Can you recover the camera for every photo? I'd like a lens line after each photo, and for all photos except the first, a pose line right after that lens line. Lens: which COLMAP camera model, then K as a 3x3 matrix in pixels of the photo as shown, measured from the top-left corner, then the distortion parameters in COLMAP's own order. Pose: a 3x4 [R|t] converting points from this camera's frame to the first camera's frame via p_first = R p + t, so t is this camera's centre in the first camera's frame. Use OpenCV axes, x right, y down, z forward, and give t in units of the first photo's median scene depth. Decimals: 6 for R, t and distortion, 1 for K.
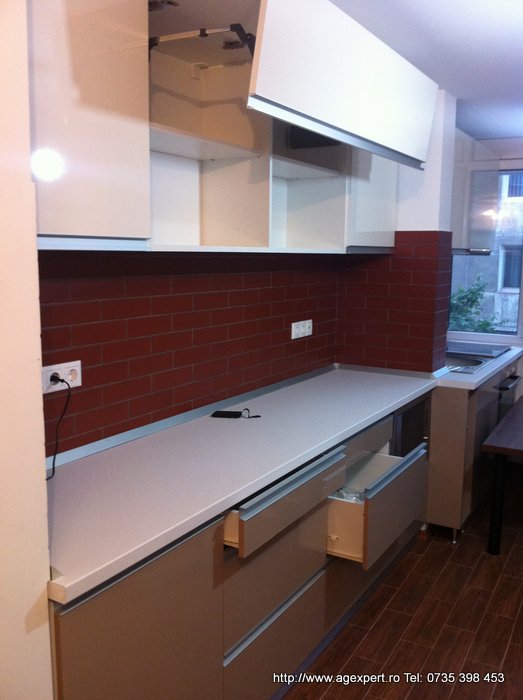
lens RADIAL K [[658.9, 0, 261.5], [0, 658.9, 350.0], [0, 0, 1]] dist [0.108363, -0.329320]
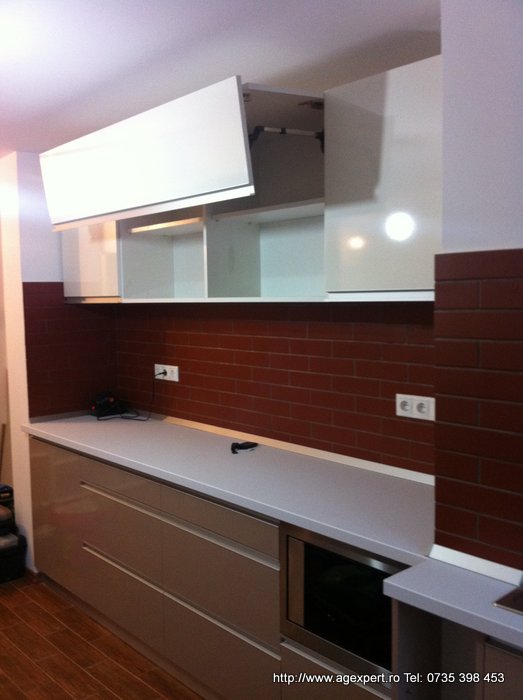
lens RADIAL K [[663.7, 0, 261.5], [0, 663.7, 350.0], [0, 0, 1]] dist [0.096317, -0.304695]
pose [[-0.300005, 0.067575, -0.951541, 0.804744], [-0.129605, 0.985351, 0.110838, -0.153061], [0.945092, 0.156577, -0.286853, 1.065400]]
